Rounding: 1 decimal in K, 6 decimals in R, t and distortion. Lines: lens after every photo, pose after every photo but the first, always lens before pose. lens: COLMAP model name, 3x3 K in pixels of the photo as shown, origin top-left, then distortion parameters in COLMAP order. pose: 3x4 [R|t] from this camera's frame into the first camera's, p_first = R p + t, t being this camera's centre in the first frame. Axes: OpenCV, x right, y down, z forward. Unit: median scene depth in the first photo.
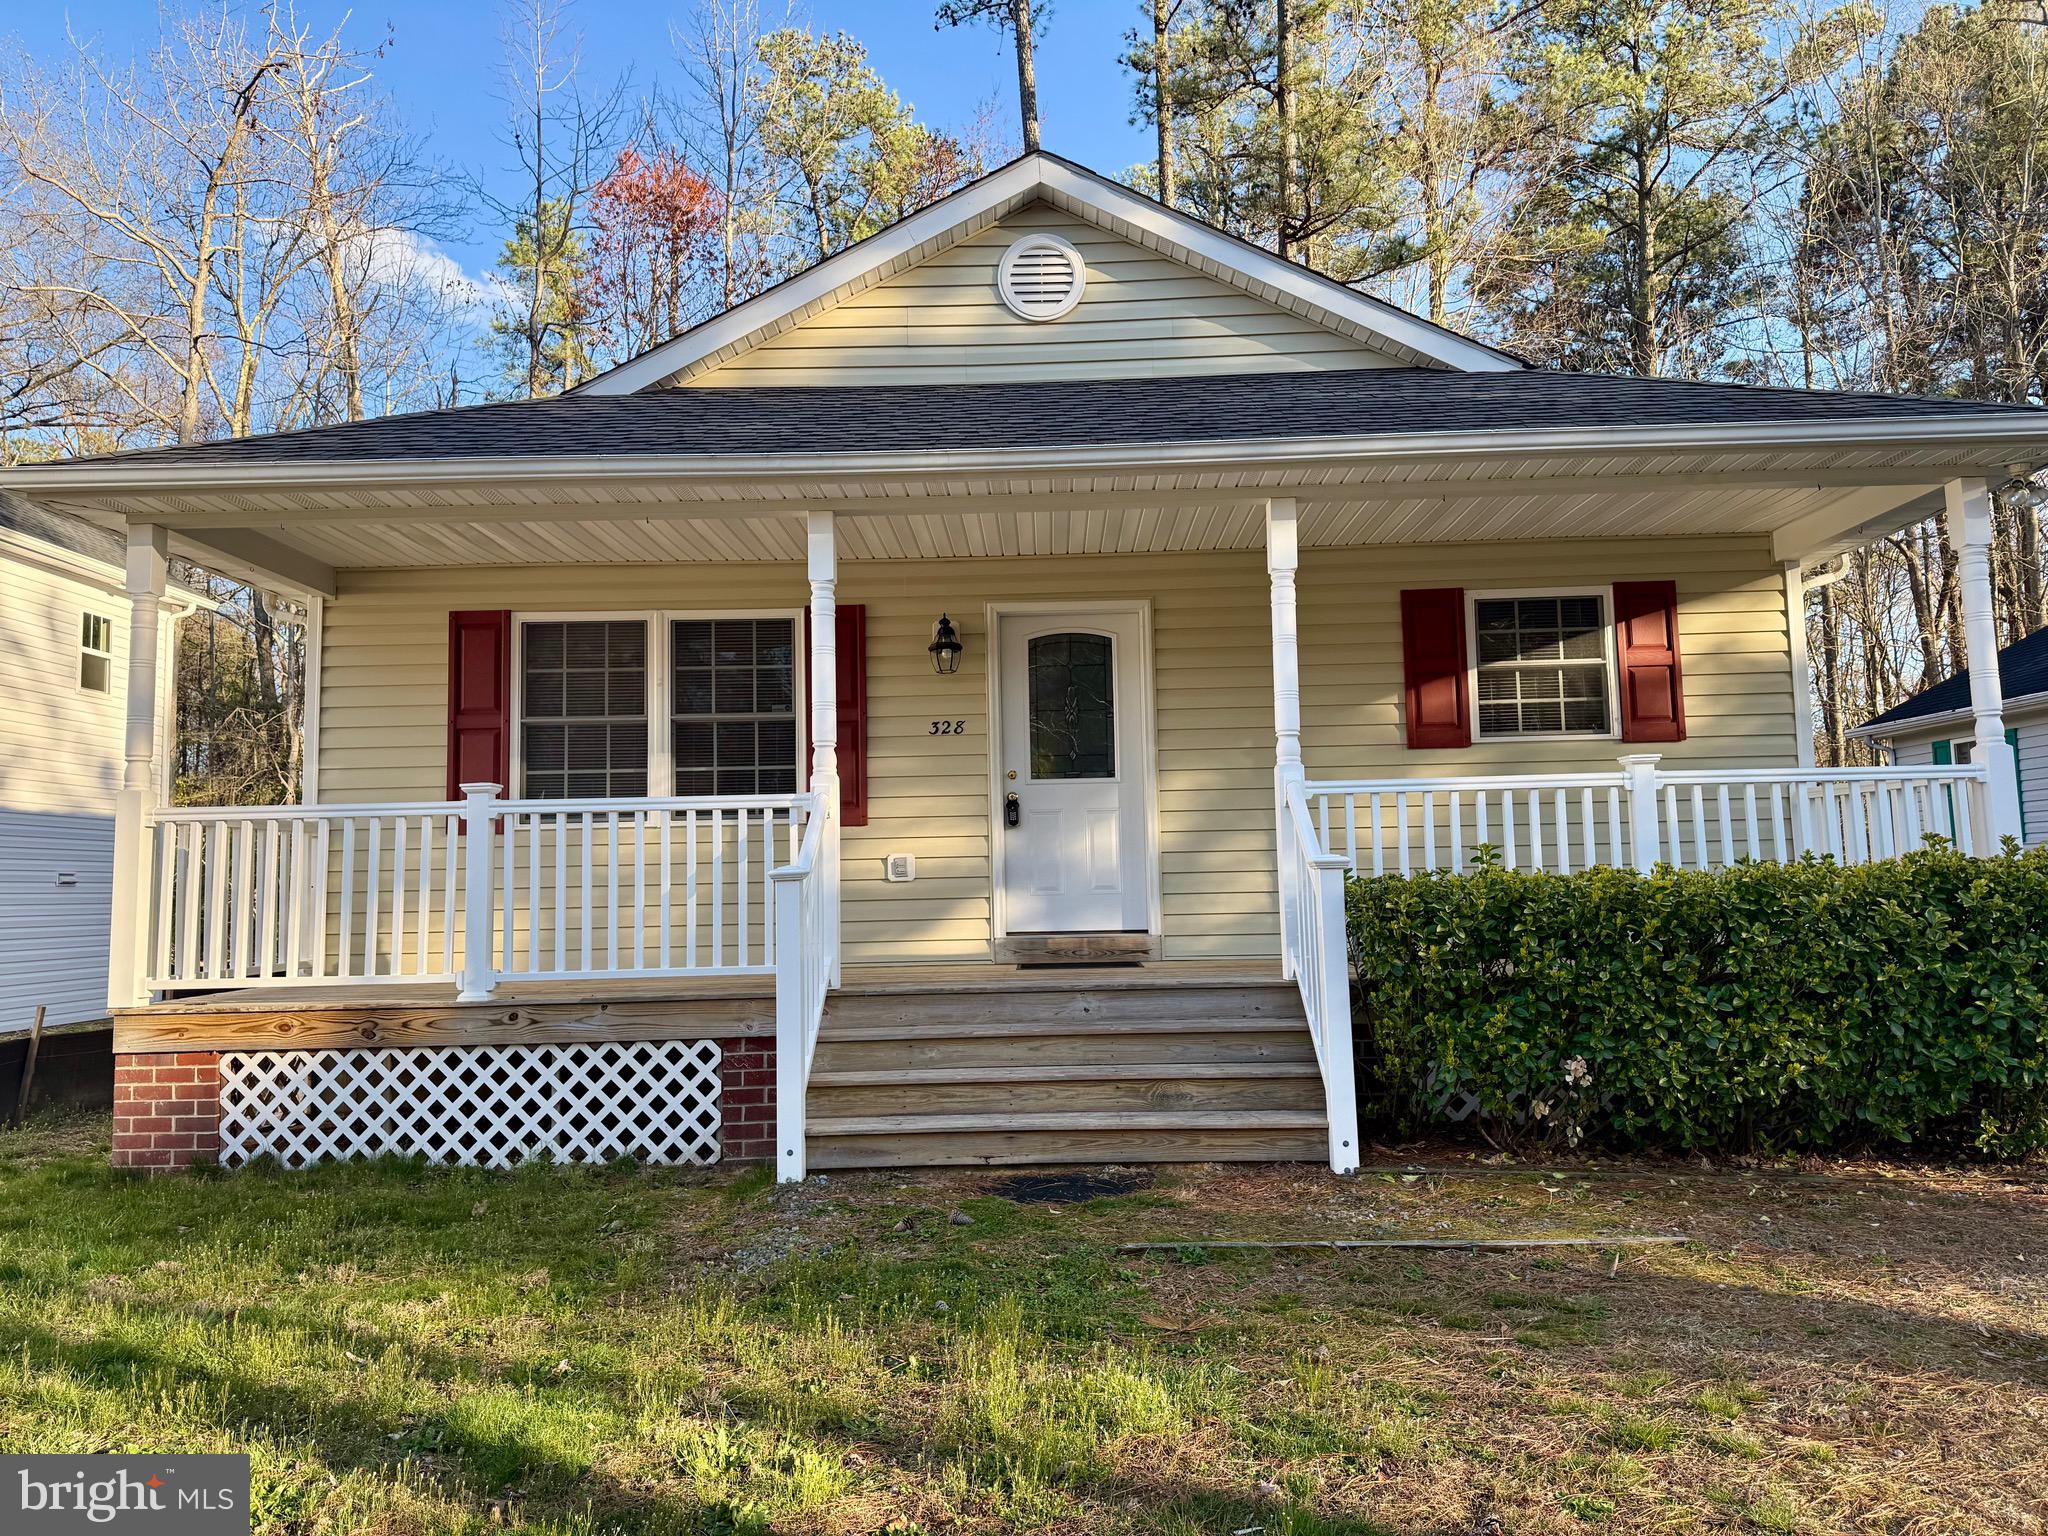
lens RADIAL K [[1395.4, 0, 1024.9], [0, 1395.4, 739.9], [0, 0, 1]] dist [0.156768, -0.274701]
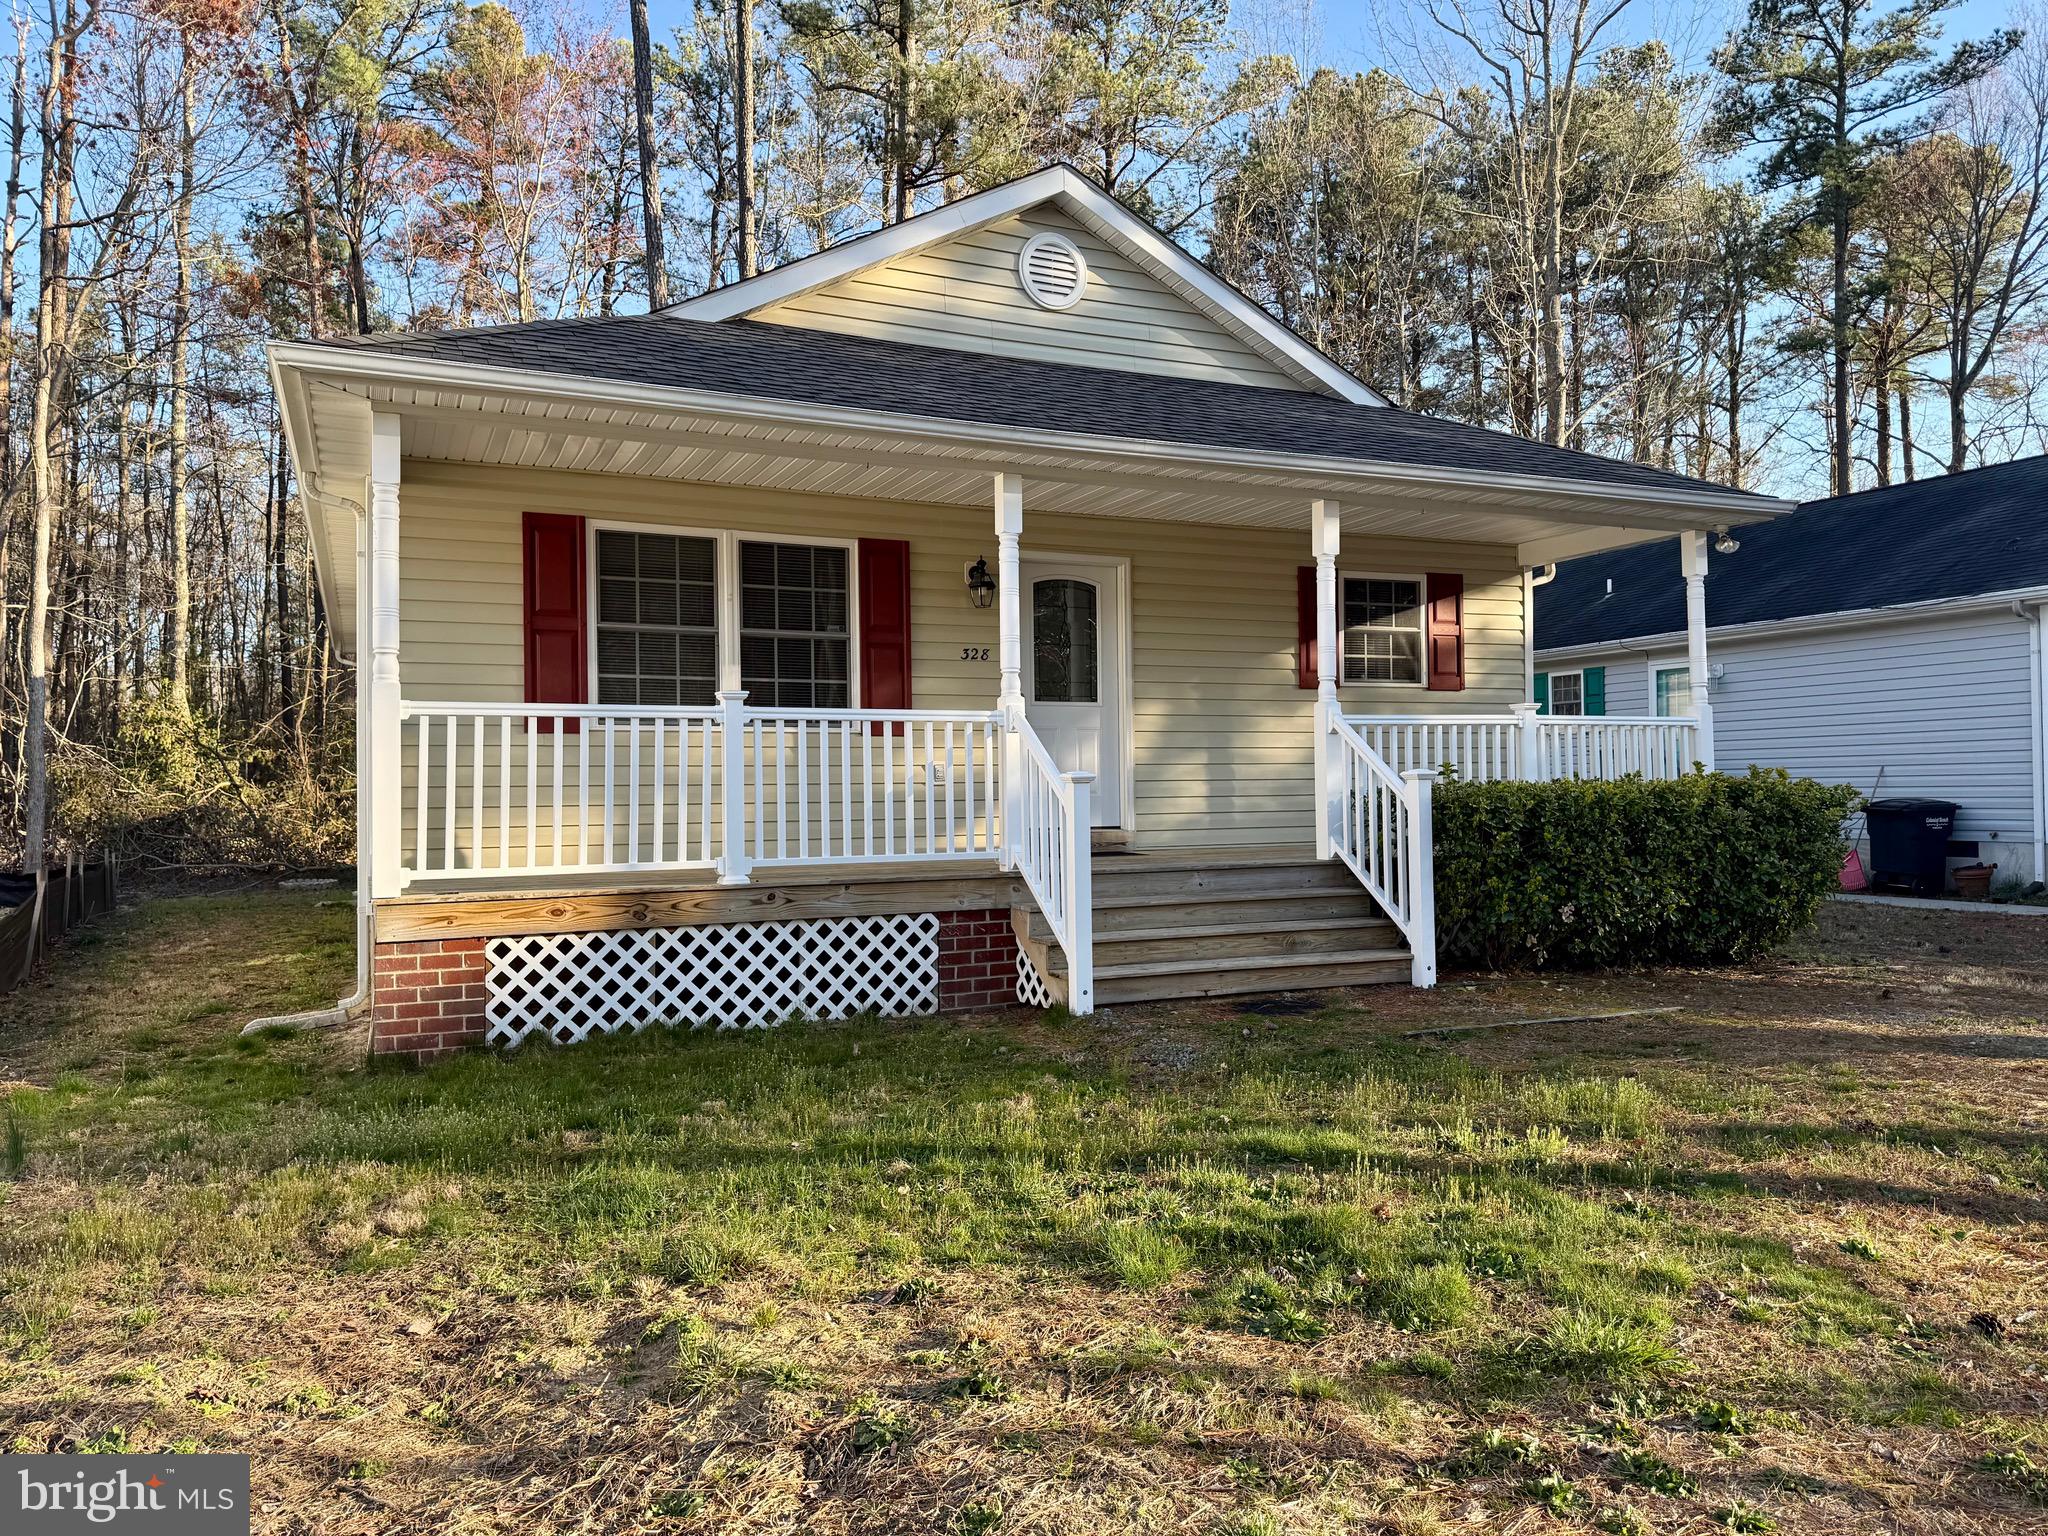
lens RADIAL K [[1395.4, 0, 1024.9], [0, 1395.4, 739.9], [0, 0, 1]] dist [0.156768, -0.274701]
pose [[0.902298, 0.025598, 0.430352, -0.662387], [-0.053020, 0.997247, 0.051848, -0.000188], [-0.427839, -0.069599, 0.901171, -0.093941]]
